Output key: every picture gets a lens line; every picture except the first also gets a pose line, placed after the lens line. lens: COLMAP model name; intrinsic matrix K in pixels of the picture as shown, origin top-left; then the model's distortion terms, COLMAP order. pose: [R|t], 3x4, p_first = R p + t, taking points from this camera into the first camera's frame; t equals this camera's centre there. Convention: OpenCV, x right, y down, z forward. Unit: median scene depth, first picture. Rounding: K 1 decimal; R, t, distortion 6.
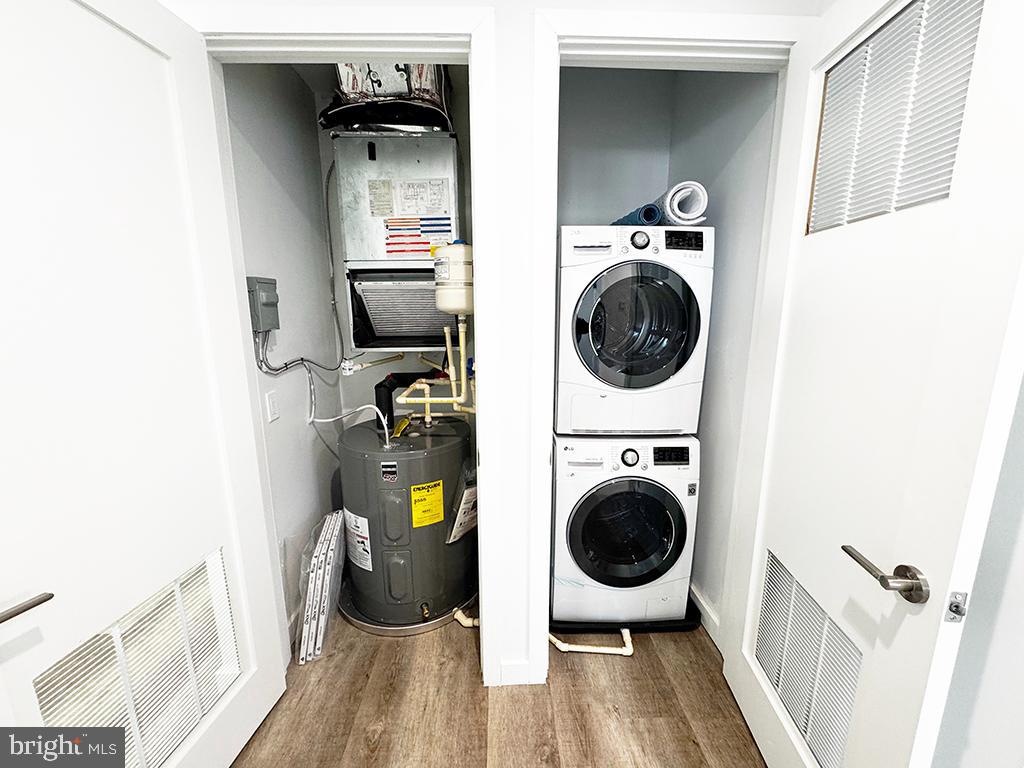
lens RADIAL K [[407.8, 0, 508.8], [0, 407.8, 383.0], [0, 0, 1]] dist [-0.000367, 0.000100]
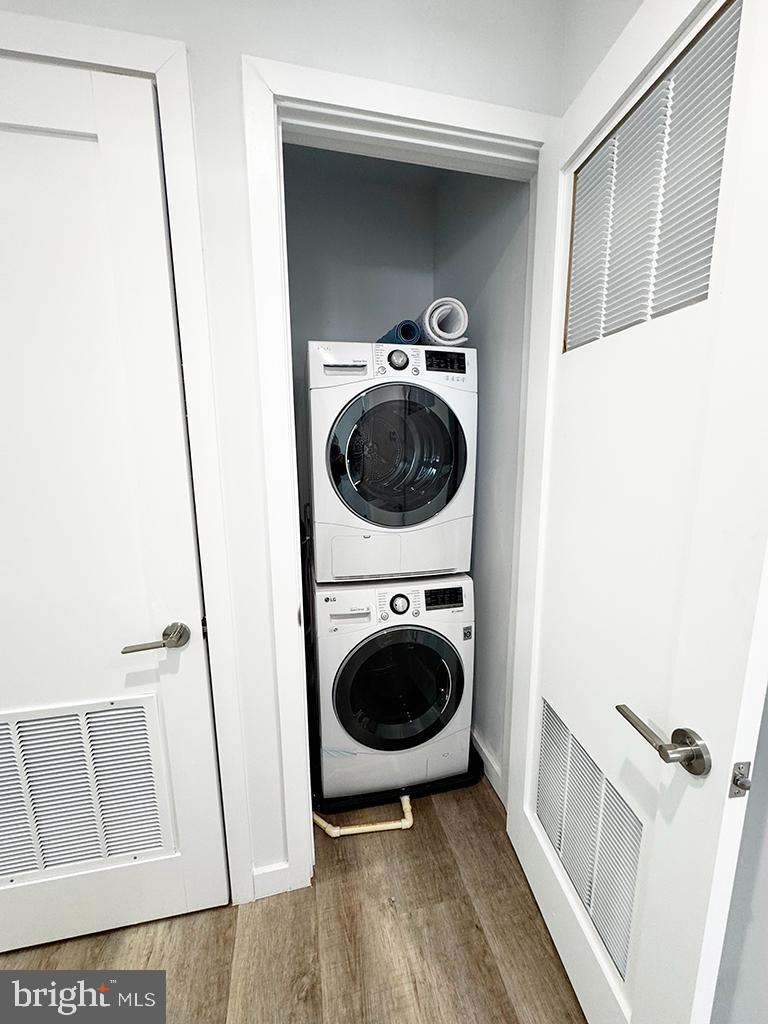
lens RADIAL K [[407.8, 0, 384.0], [0, 407.8, 512.0], [0, 0, 1]] dist [-0.000367, 0.000100]
pose [[0.980643, -0.040449, 0.191580, 0.107233], [0.042792, 0.999051, -0.008105, -0.013250], [-0.191070, 0.016146, 0.981444, 0.138041]]
